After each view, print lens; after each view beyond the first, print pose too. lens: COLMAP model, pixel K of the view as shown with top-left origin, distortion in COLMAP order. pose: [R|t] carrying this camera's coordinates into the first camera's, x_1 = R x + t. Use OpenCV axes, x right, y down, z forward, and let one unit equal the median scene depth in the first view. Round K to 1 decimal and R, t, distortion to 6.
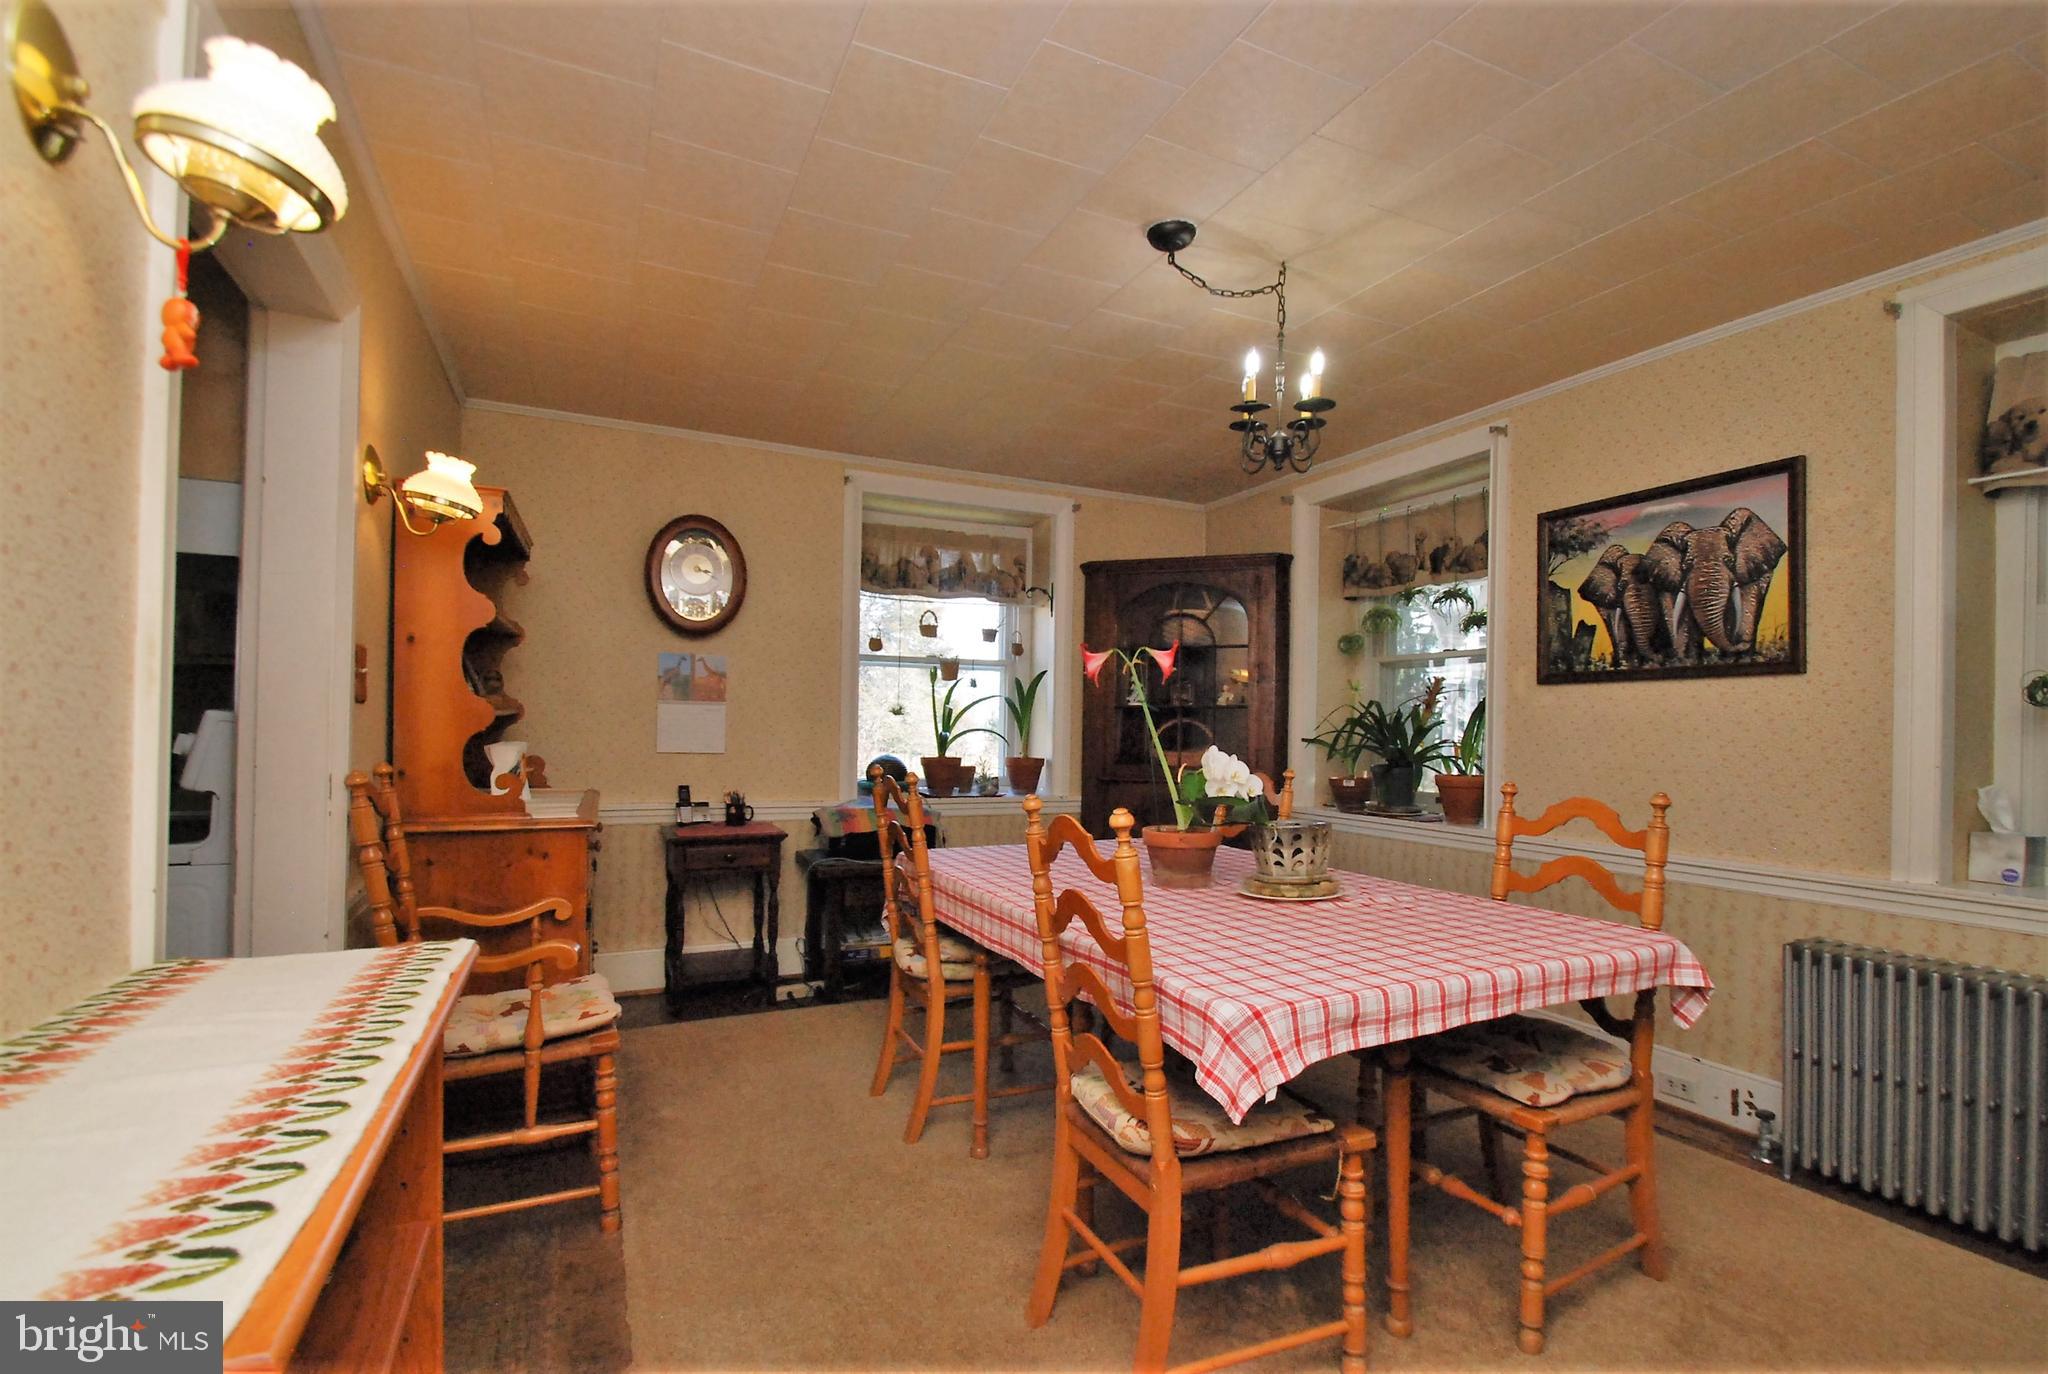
lens RADIAL K [[961.7, 0, 1025.7], [0, 961.7, 728.3], [0, 0, 1]] dist [0.003453, 0.000316]
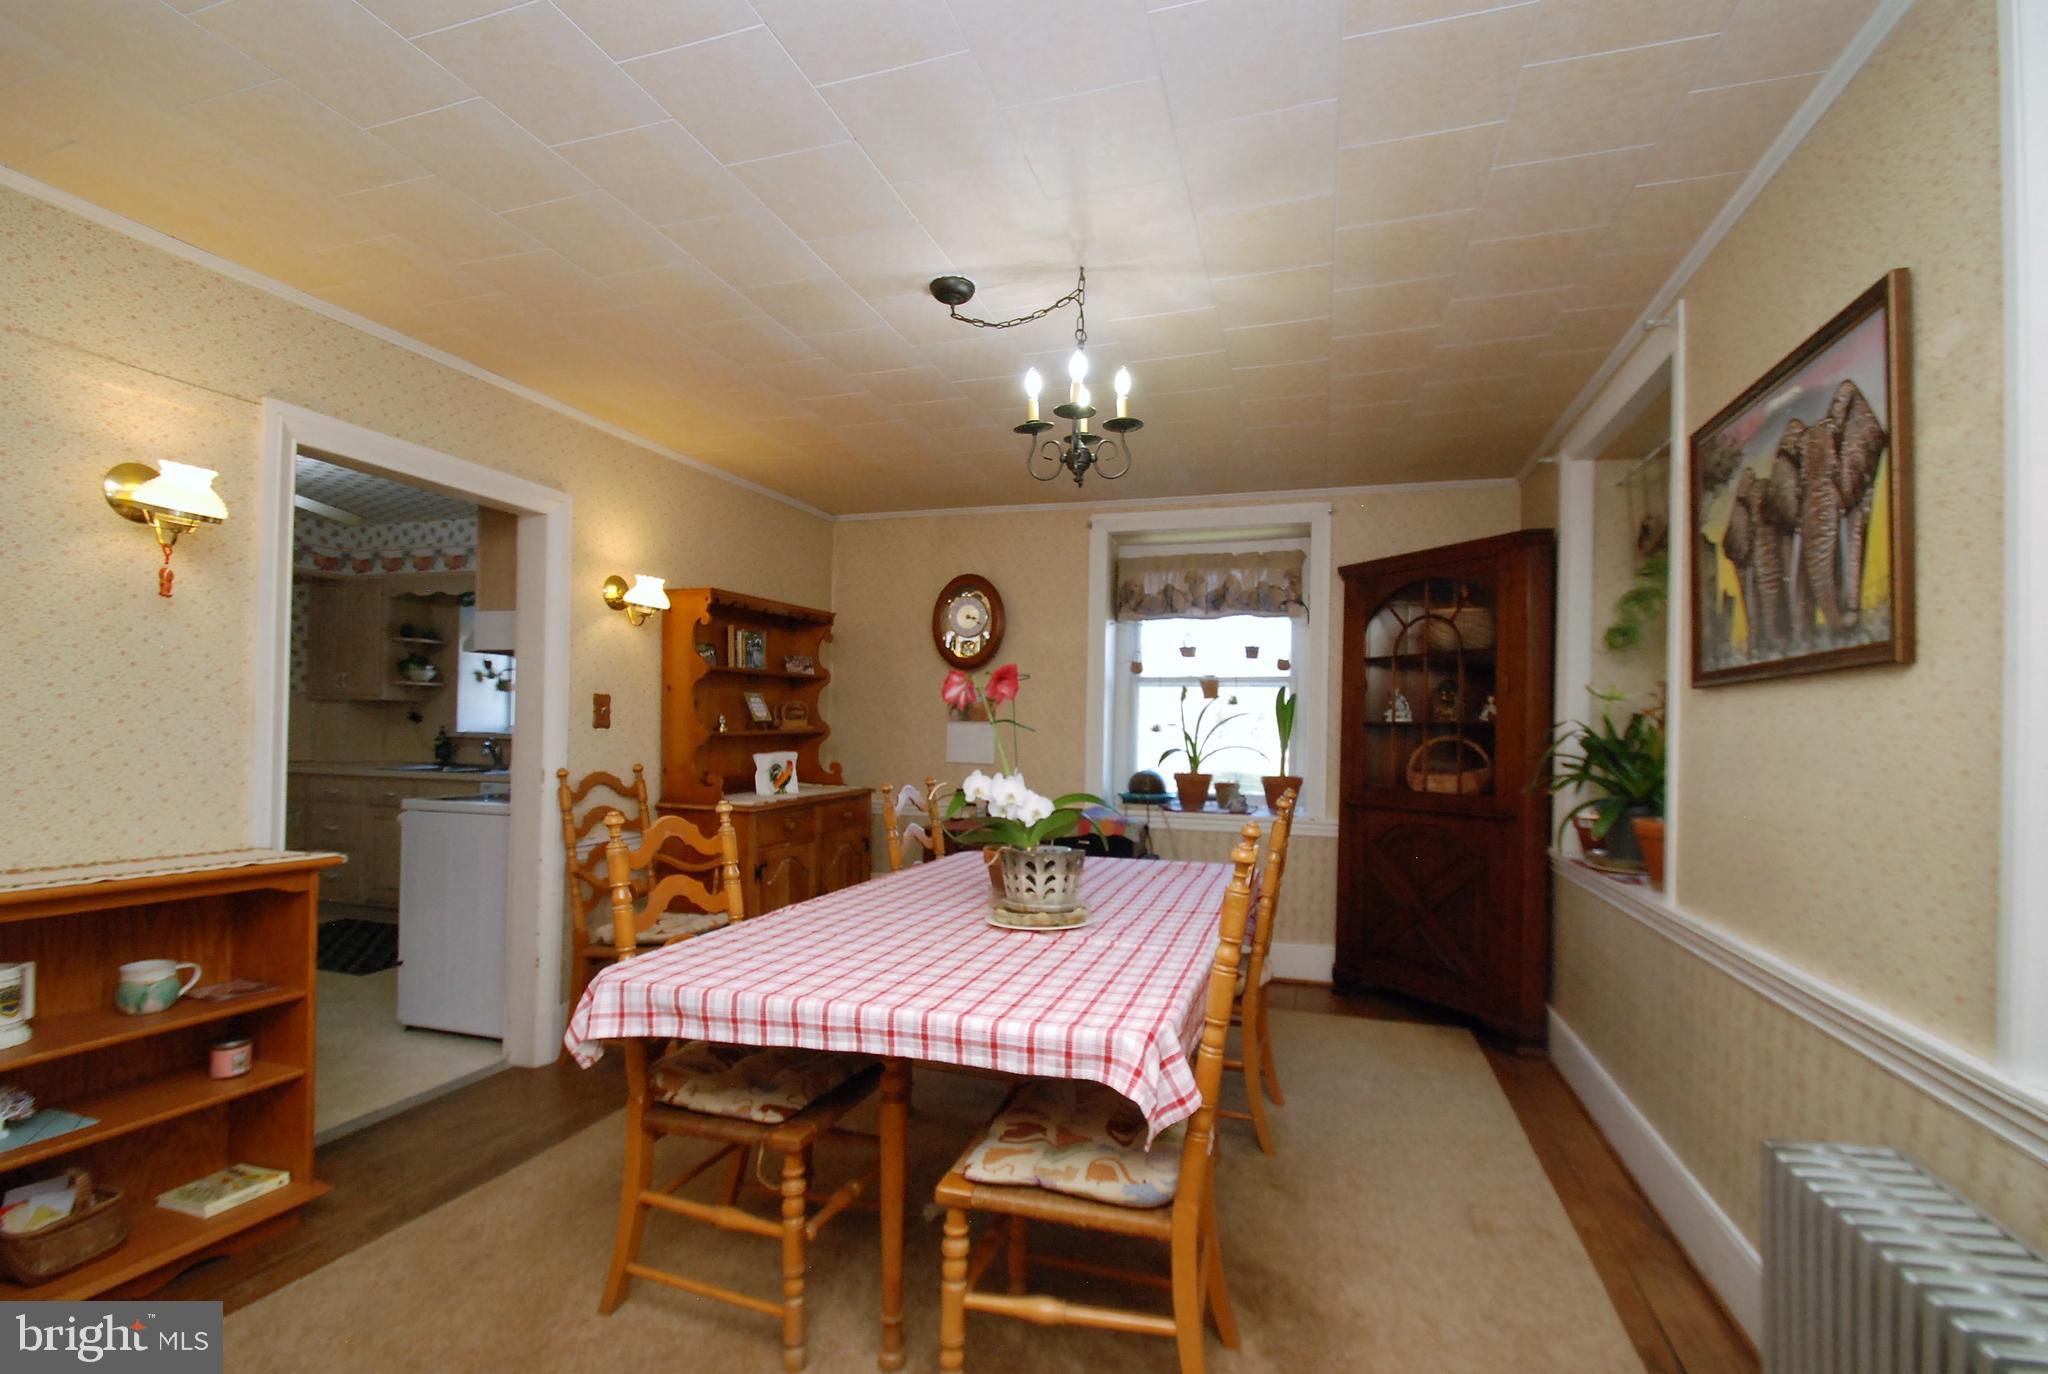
lens RADIAL K [[903.1, 0, 1025.5], [0, 903.1, 724.2], [0, 0, 1]] dist [0.002707, 0.000310]
pose [[0.736300, -0.005480, -0.676633, 0.594015], [-0.007107, 0.999849, -0.015832, -0.007966], [0.676618, 0.016465, 0.736150, 0.214552]]
